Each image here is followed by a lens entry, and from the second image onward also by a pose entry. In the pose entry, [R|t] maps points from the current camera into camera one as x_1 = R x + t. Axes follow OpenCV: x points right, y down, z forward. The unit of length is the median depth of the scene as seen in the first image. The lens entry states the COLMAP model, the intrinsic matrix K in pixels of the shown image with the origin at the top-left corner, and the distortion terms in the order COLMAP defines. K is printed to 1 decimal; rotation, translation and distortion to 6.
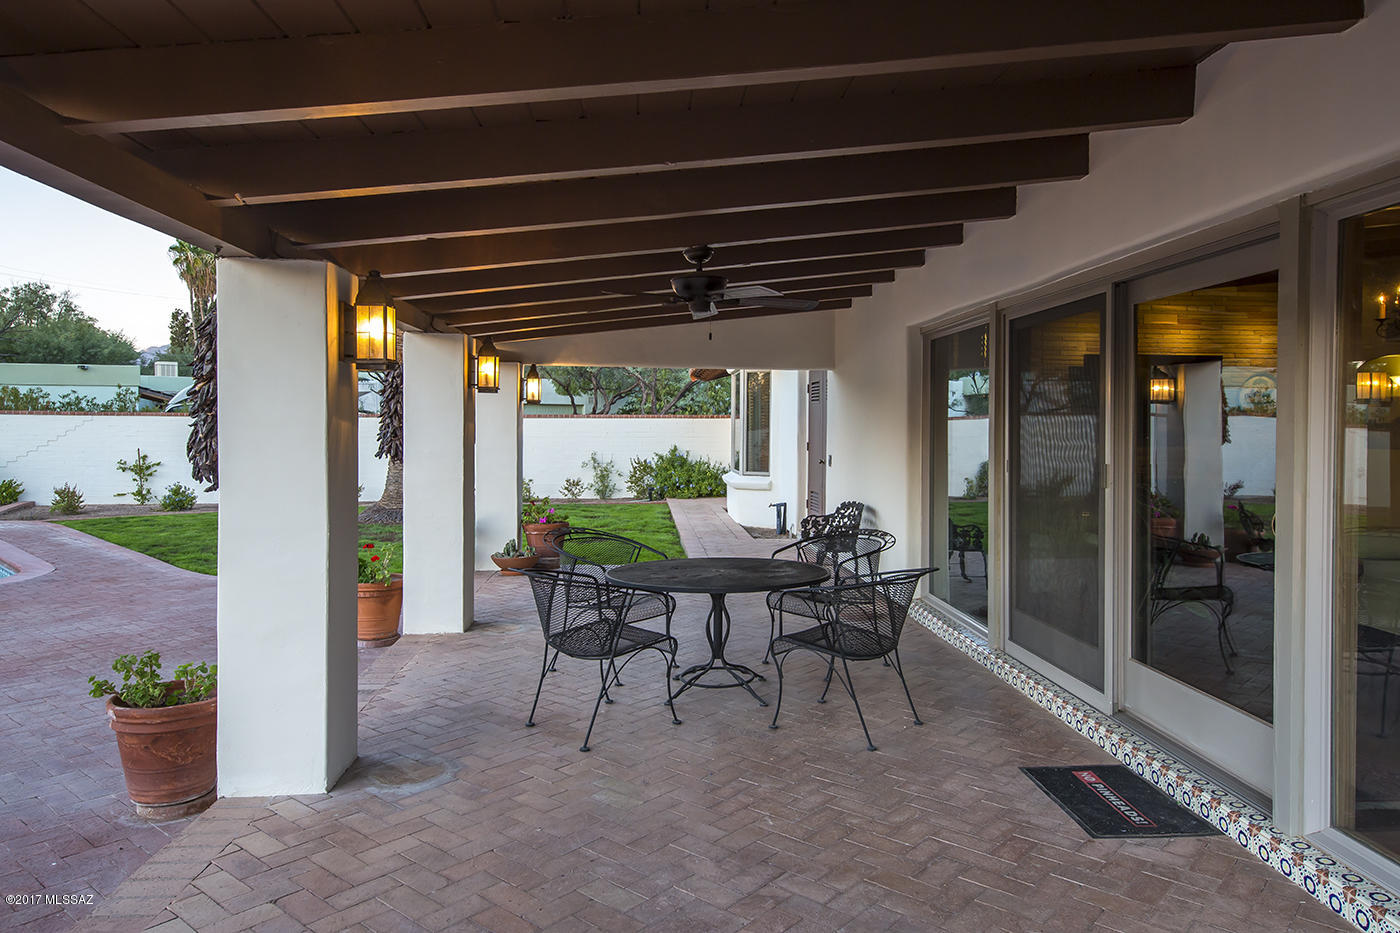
lens RADIAL K [[935.5, 0, 691.3], [0, 935.5, 450.9], [0, 0, 1]] dist [0.012418, 0.004350]
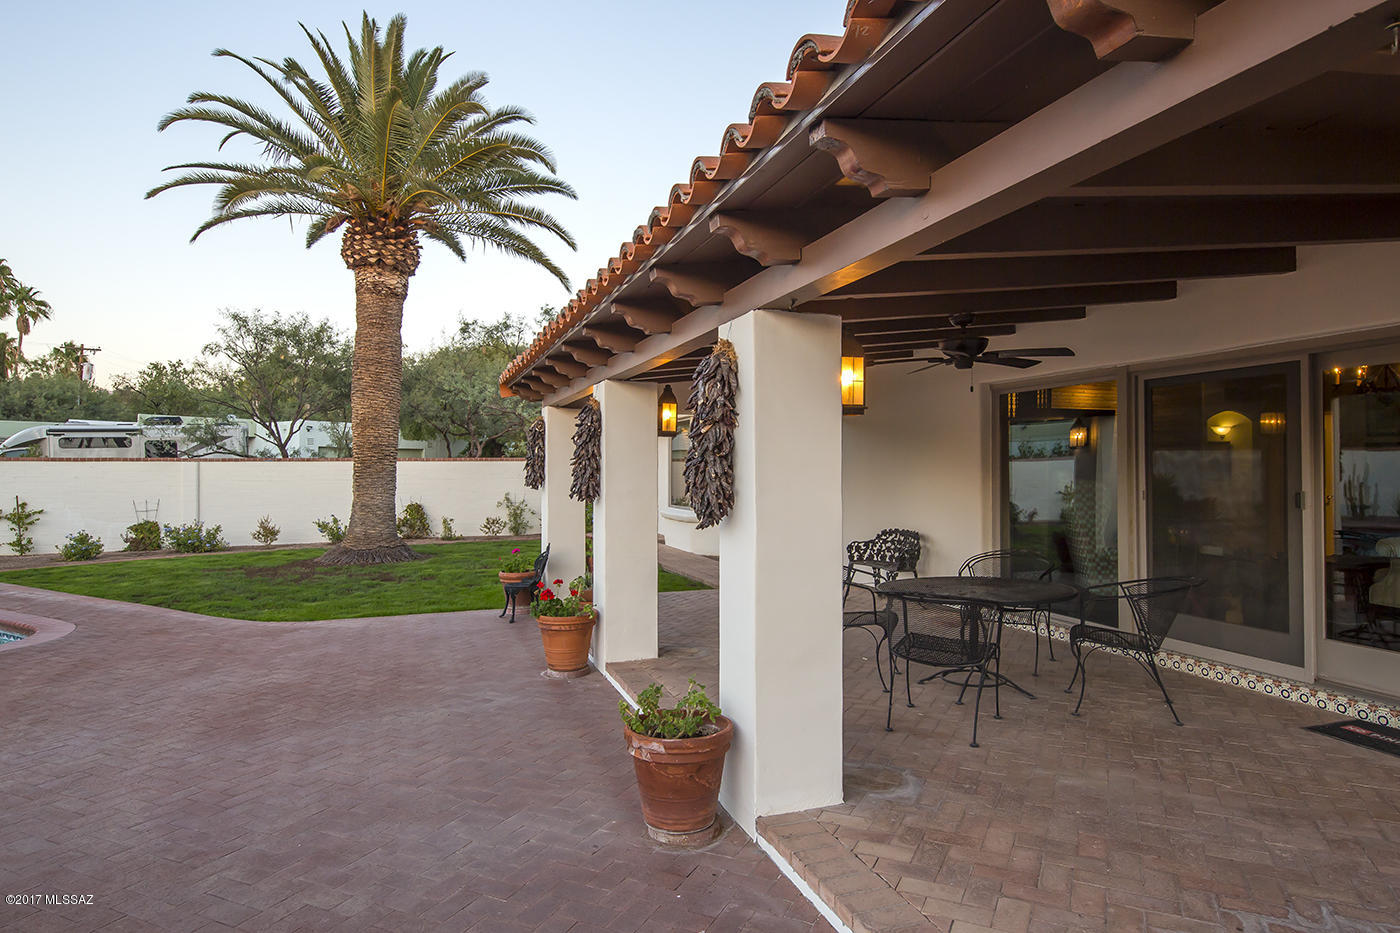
lens RADIAL K [[824.8, 0, 700.0], [0, 824.8, 466.5], [0, 0, 1]] dist [0.011278, -0.000907]
pose [[0.967615, -0.007072, 0.252332, -0.655914], [0.014164, 0.999554, -0.026300, -0.002196], [-0.252034, 0.029022, 0.967283, 0.086155]]
